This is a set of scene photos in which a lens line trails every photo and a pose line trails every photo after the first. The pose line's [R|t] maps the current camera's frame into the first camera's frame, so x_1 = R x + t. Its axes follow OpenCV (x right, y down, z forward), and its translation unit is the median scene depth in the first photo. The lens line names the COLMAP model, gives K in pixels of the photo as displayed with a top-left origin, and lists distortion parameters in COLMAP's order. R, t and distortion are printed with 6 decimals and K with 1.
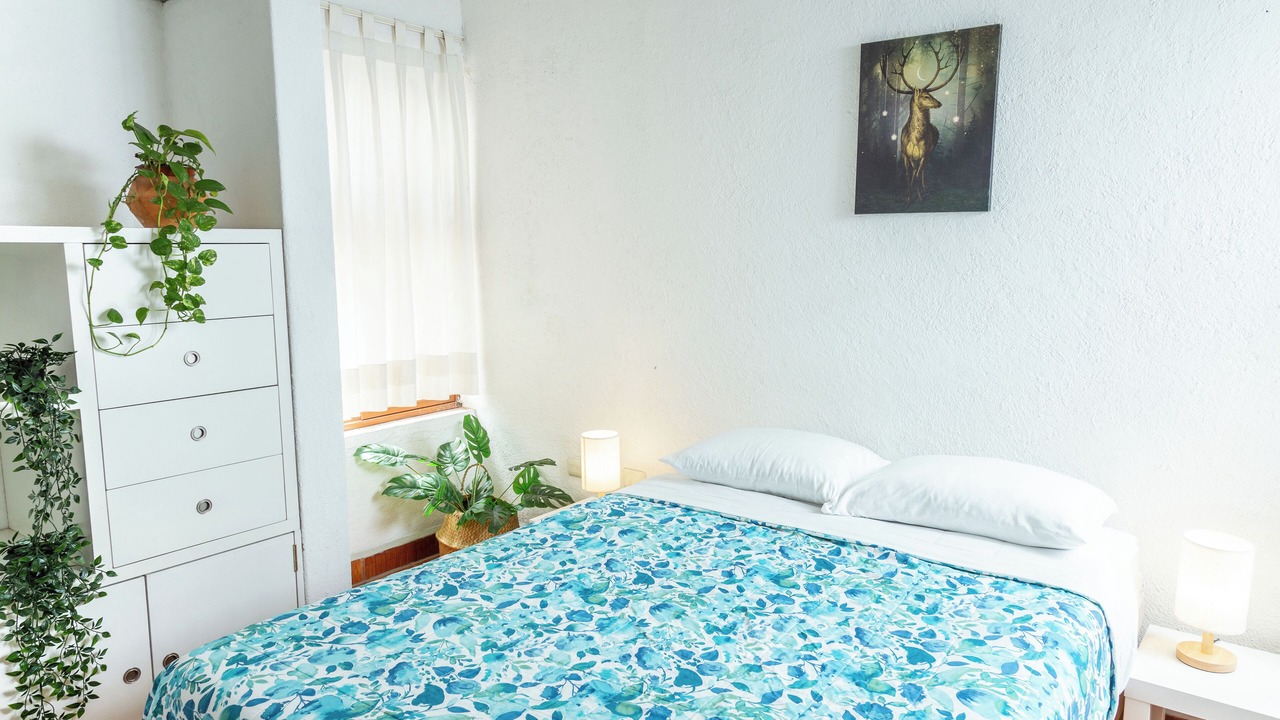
lens RADIAL K [[846.2, 0, 637.0], [0, 846.2, 376.5], [0, 0, 1]] dist [0.005496, -0.002213]
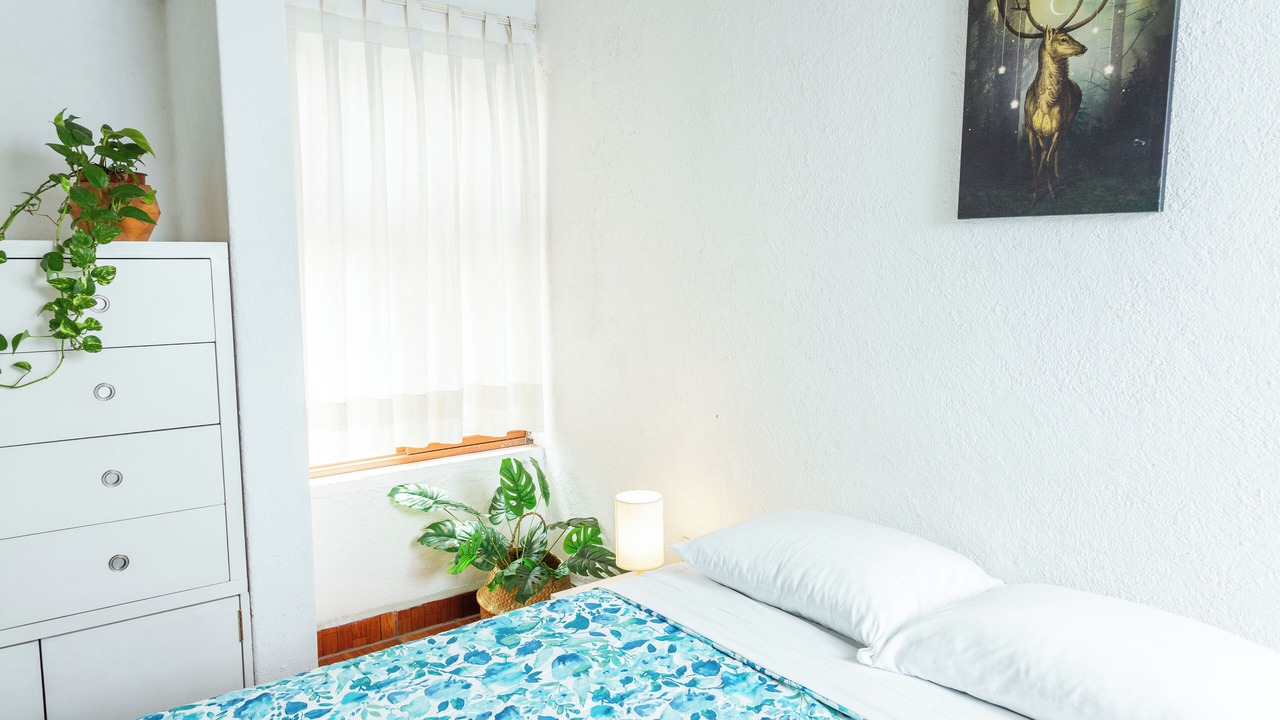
lens RADIAL K [[846.2, 0, 637.0], [0, 846.2, 376.5], [0, 0, 1]] dist [0.005496, -0.002213]
pose [[0.964849, 0.039459, -0.259825, 0.199067], [-0.043934, 0.998969, -0.011437, -0.045733], [0.259105, 0.022450, 0.965588, 0.278468]]
